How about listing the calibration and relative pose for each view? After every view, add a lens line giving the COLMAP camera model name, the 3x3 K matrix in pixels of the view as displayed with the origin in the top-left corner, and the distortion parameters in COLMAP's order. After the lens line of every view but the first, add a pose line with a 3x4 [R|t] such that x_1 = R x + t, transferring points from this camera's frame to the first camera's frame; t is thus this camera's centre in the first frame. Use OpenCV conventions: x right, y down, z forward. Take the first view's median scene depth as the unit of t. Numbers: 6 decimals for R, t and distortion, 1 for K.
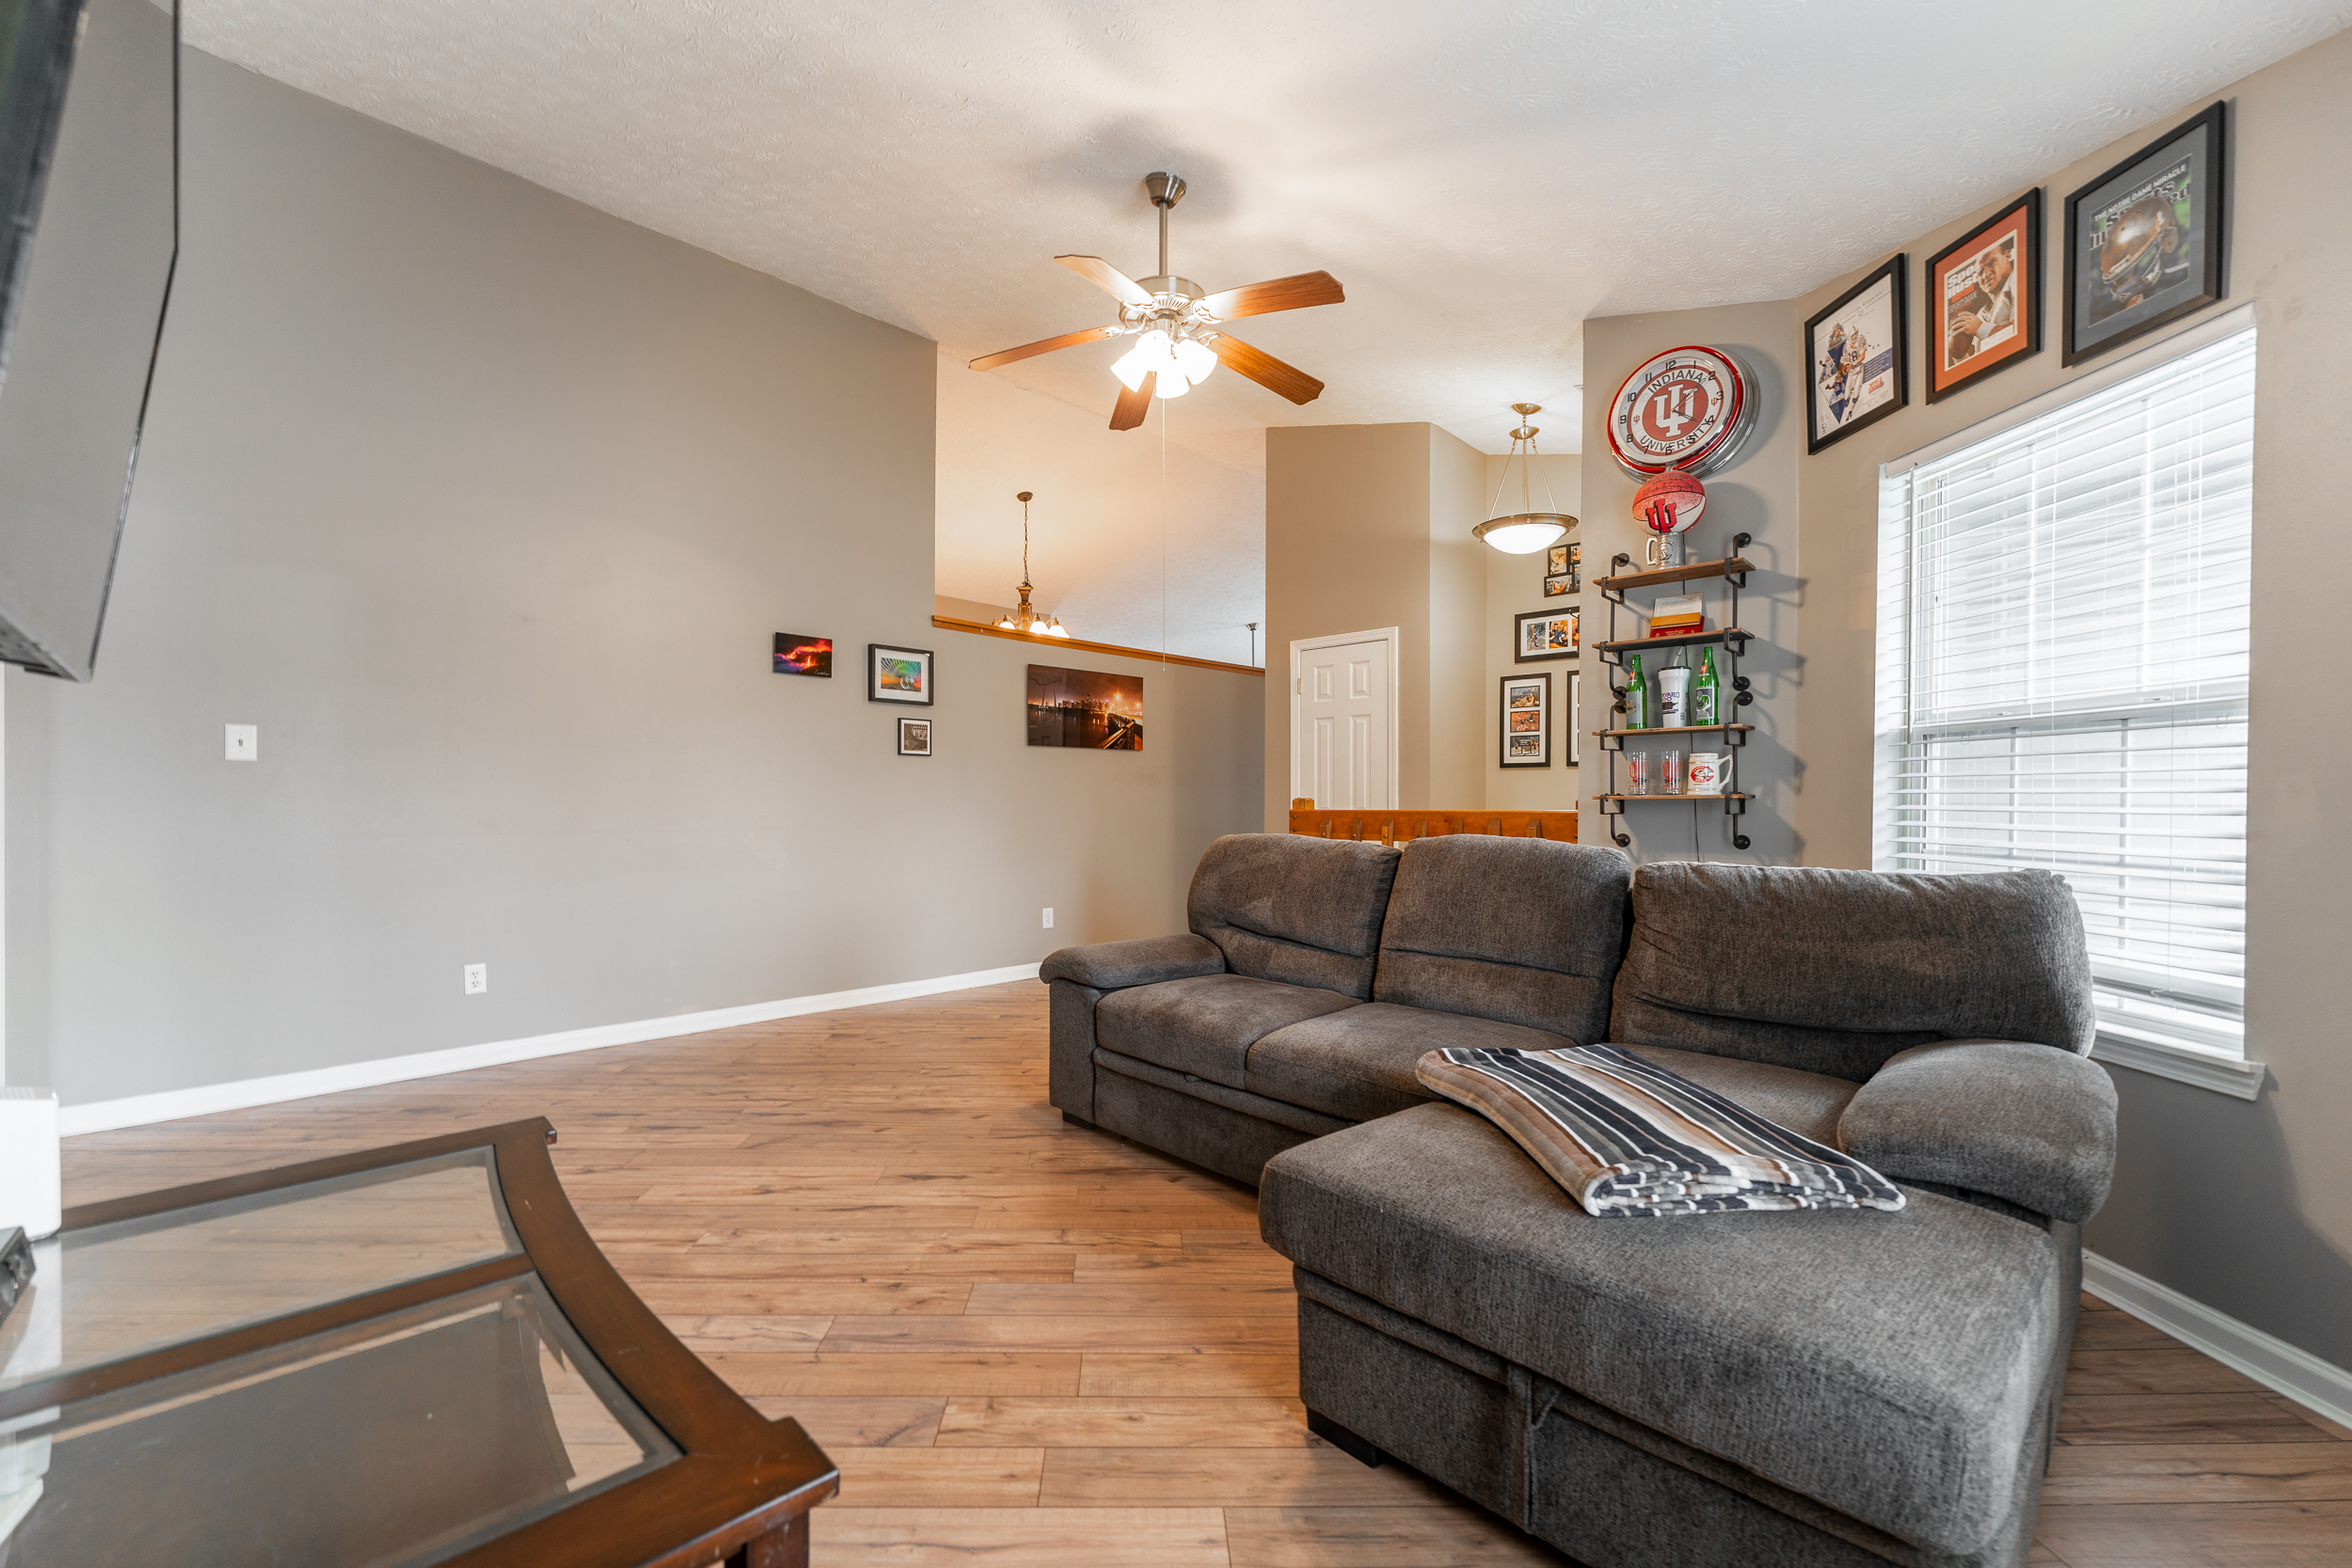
lens RADIAL K [[963.1, 0, 1184.1], [0, 963.1, 799.5], [0, 0, 1]] dist [0.000558, -0.000680]
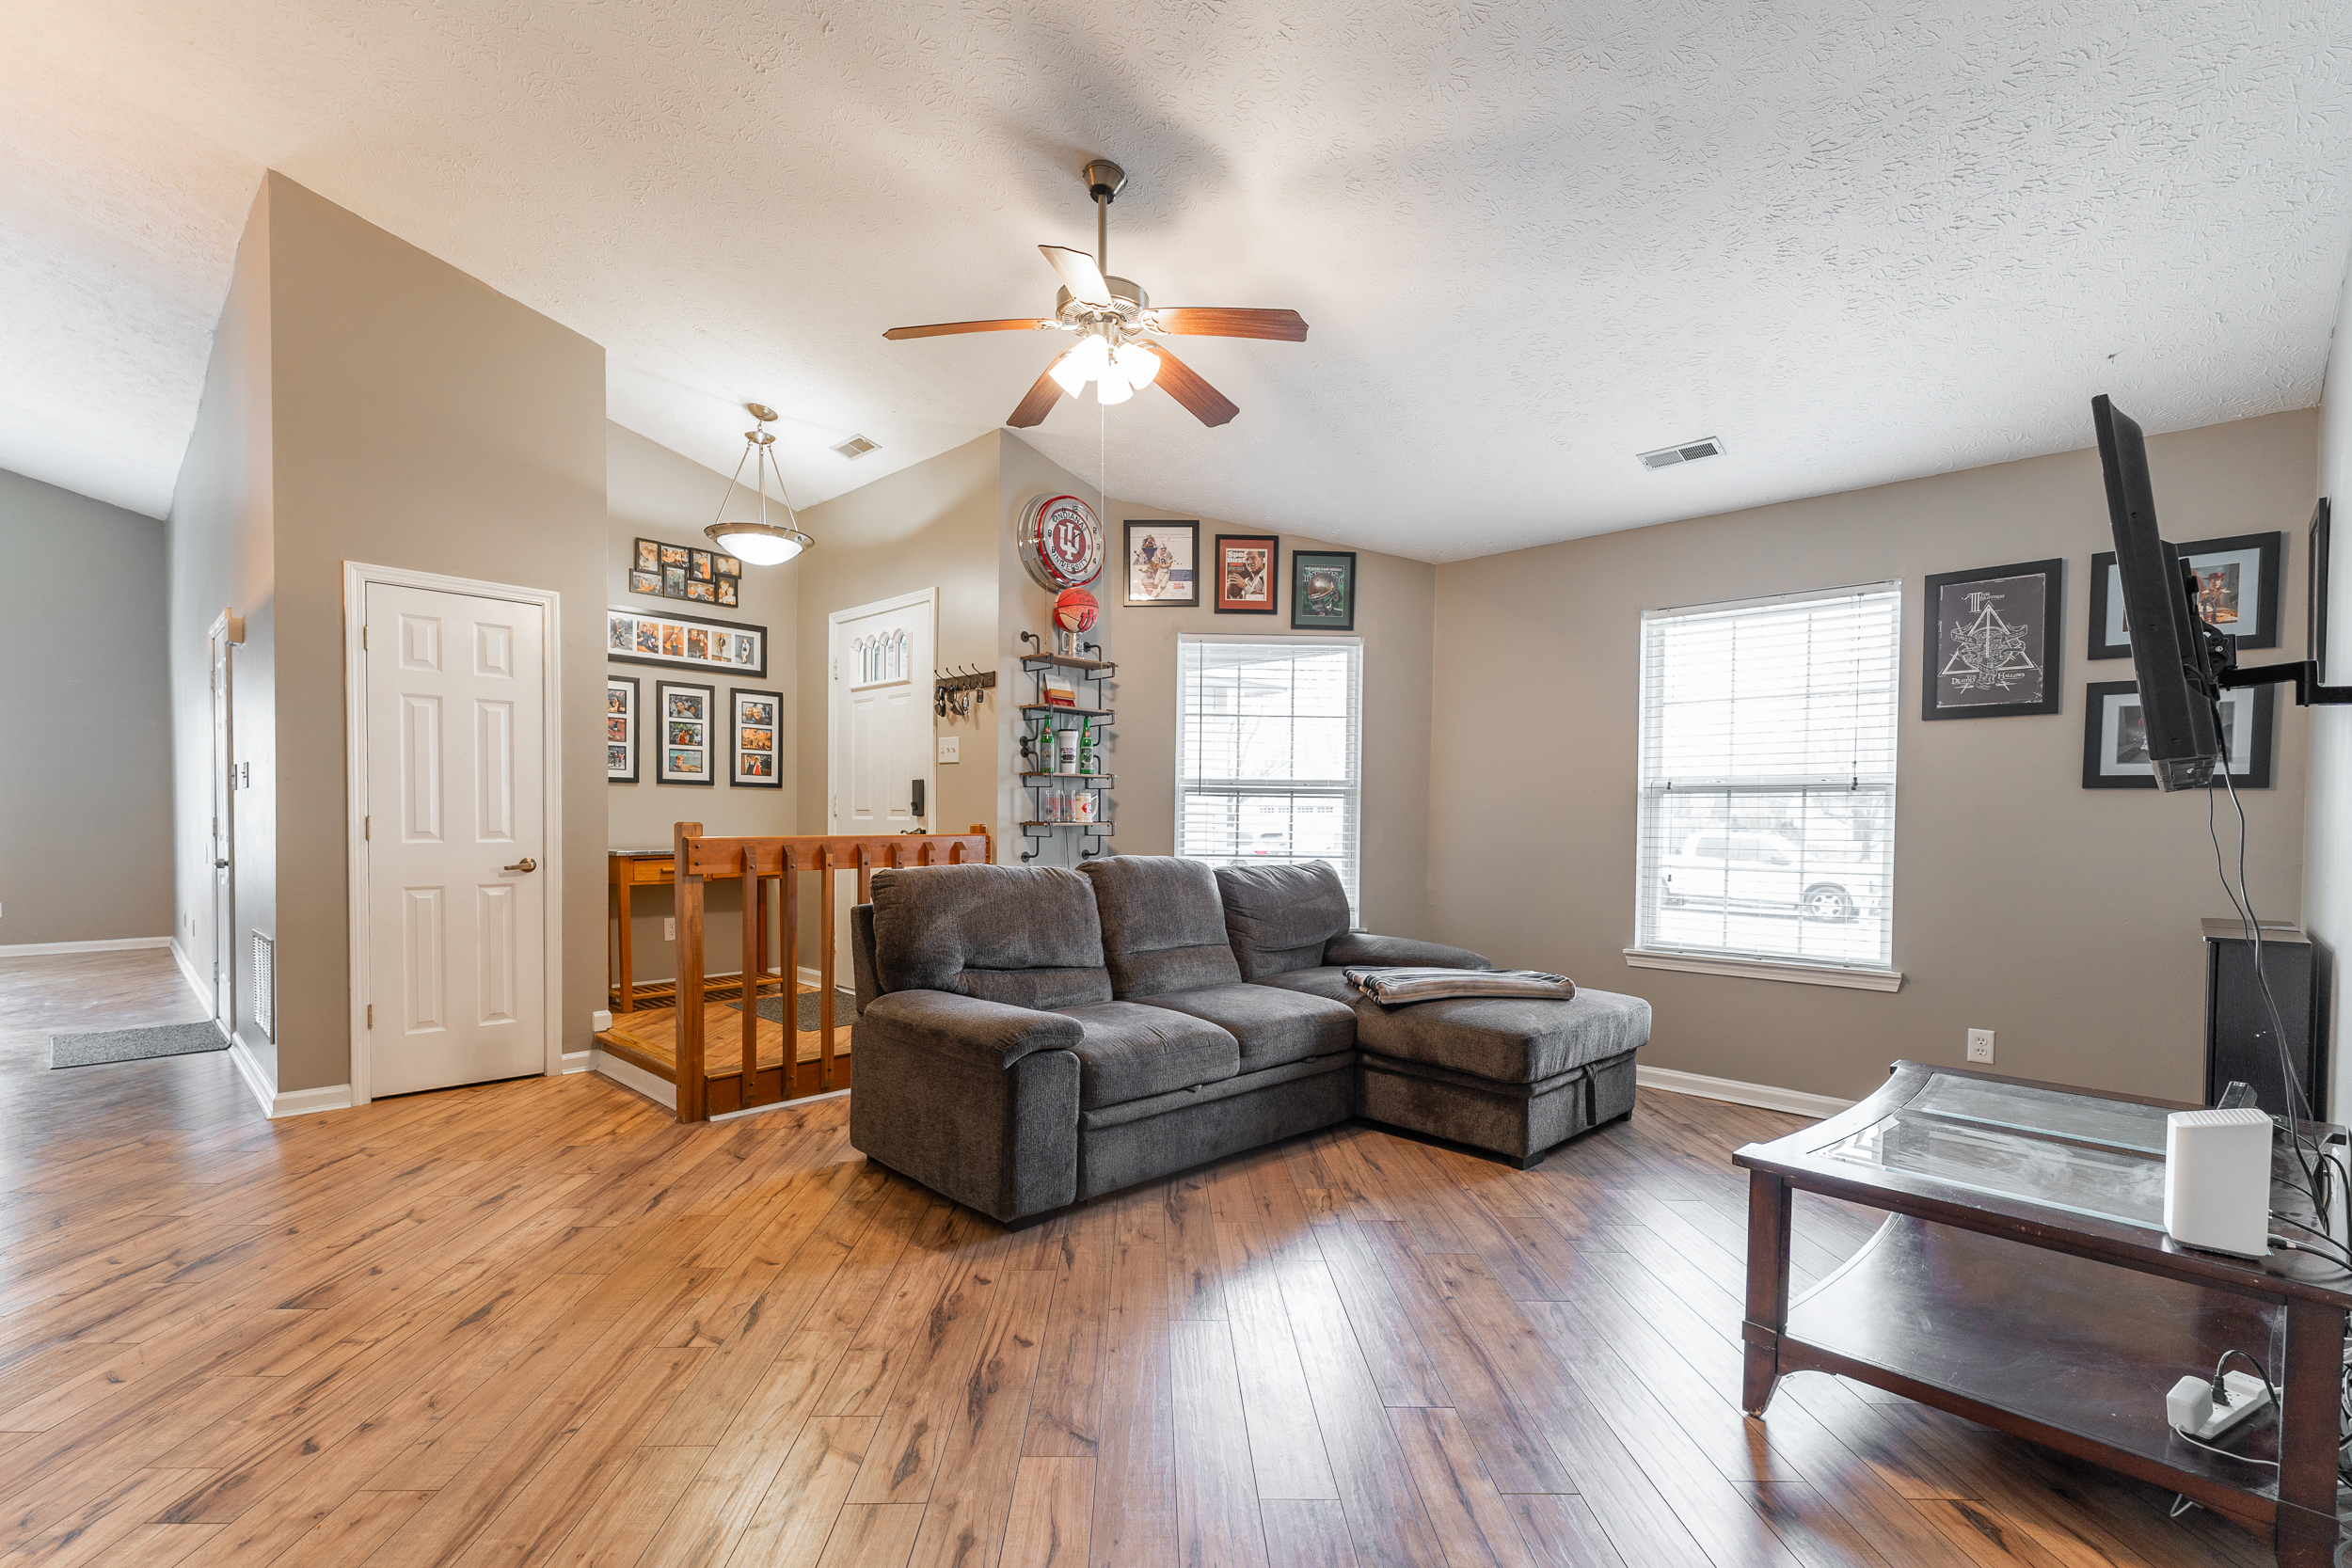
lens RADIAL K [[963.1, 0, 1194.9], [0, 963.1, 838.4], [0, 0, 1]] dist [0.000558, -0.000680]
pose [[0.028523, -0.017752, 0.999436, -1.010891], [-0.013040, 0.999751, 0.018130, -0.011072], [-0.999508, -0.013550, 0.028284, 0.919687]]
